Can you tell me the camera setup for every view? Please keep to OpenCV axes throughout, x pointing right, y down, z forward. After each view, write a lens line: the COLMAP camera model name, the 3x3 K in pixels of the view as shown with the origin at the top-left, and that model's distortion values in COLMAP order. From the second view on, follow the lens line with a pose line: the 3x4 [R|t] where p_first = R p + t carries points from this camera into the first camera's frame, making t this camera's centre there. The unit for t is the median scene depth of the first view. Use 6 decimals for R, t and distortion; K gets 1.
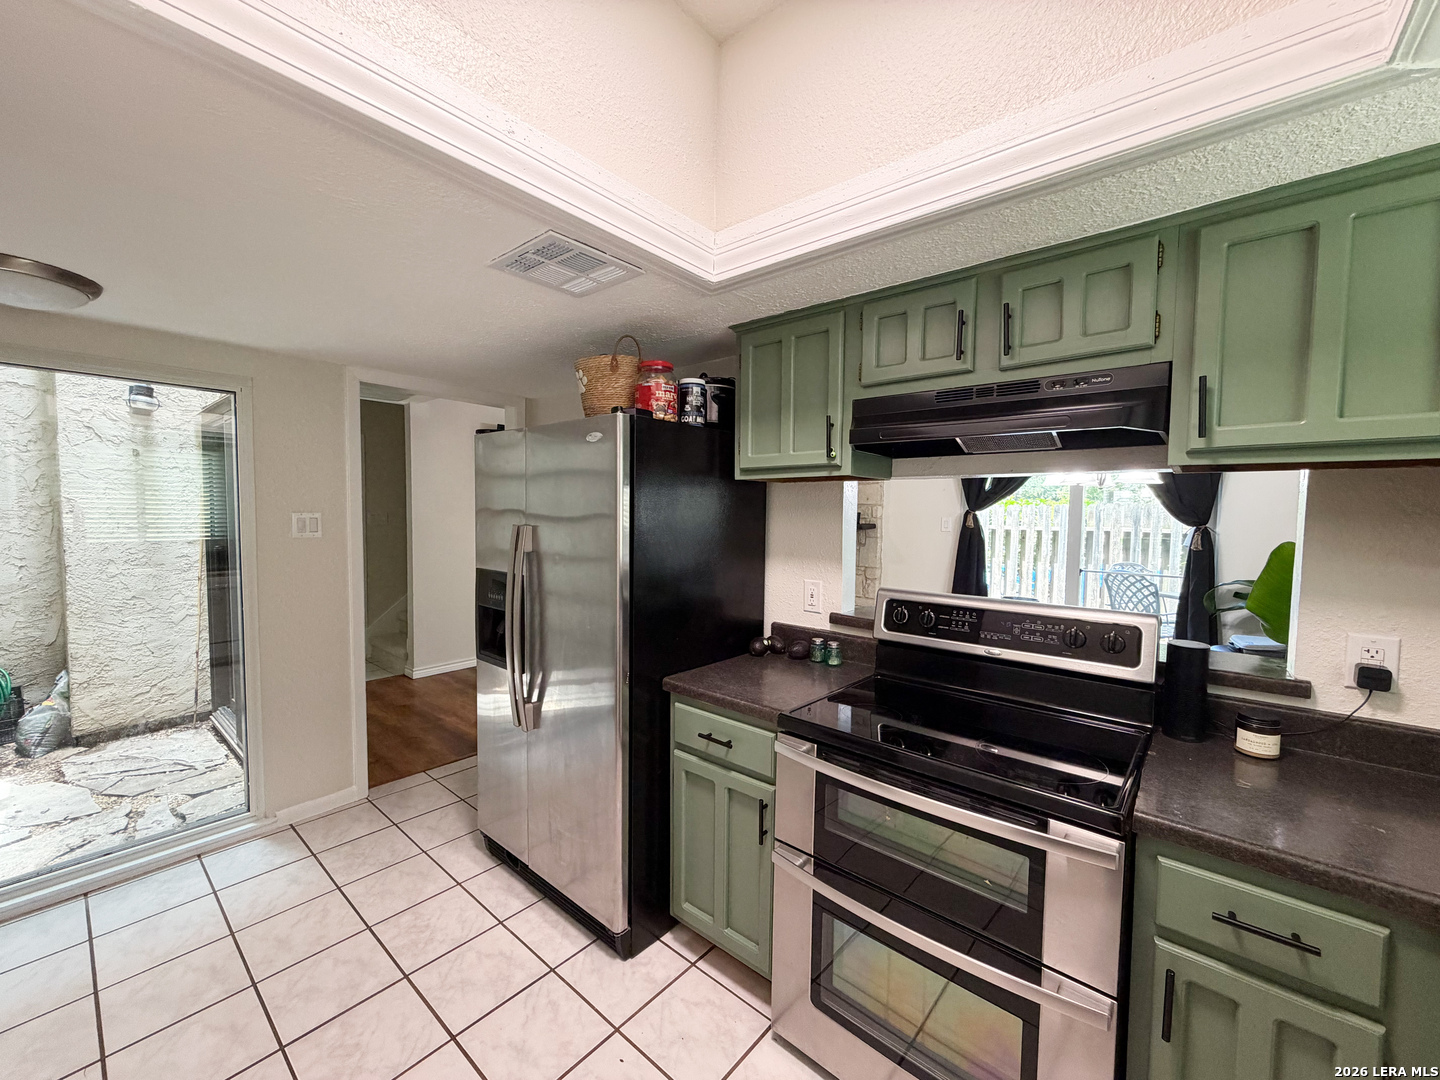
lens RADIAL K [[569.7, 0, 717.3], [0, 569.7, 545.1], [0, 0, 1]] dist [0.001504, 0.000341]
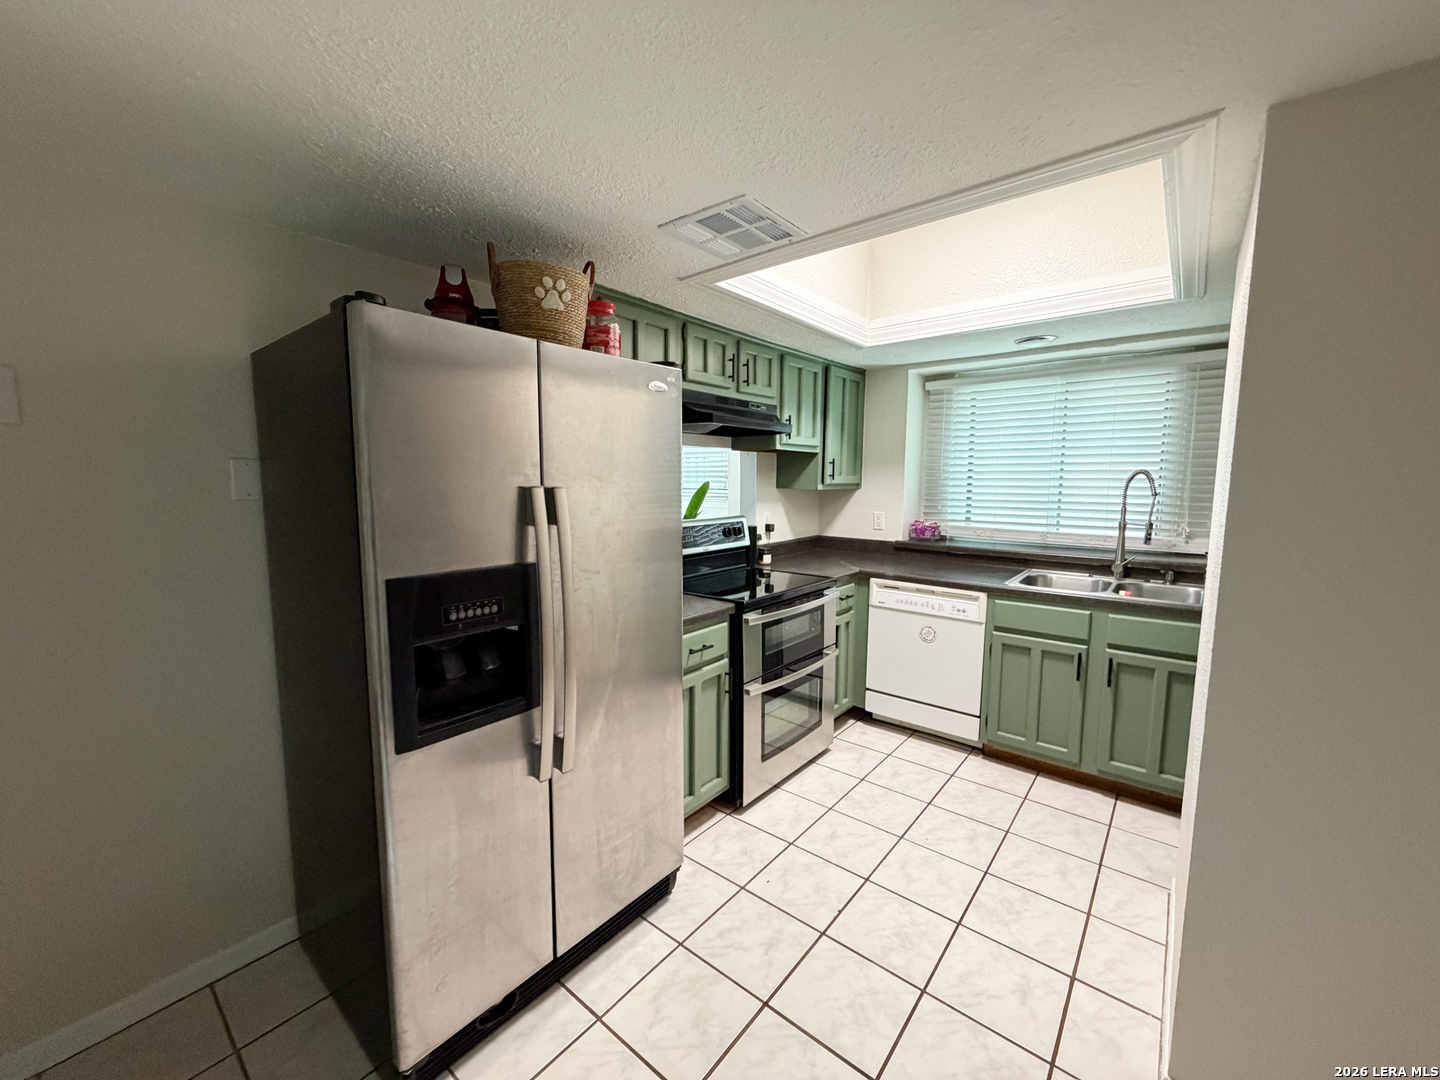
lens RADIAL K [[569.7, 0, 718.8], [0, 569.7, 536.6], [0, 0, 1]] dist [0.001504, 0.000341]
pose [[-0.014408, -0.118295, 0.992874, -1.391225], [0.048875, 0.991707, 0.118865, -0.060857], [-0.998701, 0.050239, -0.008507, 1.084740]]
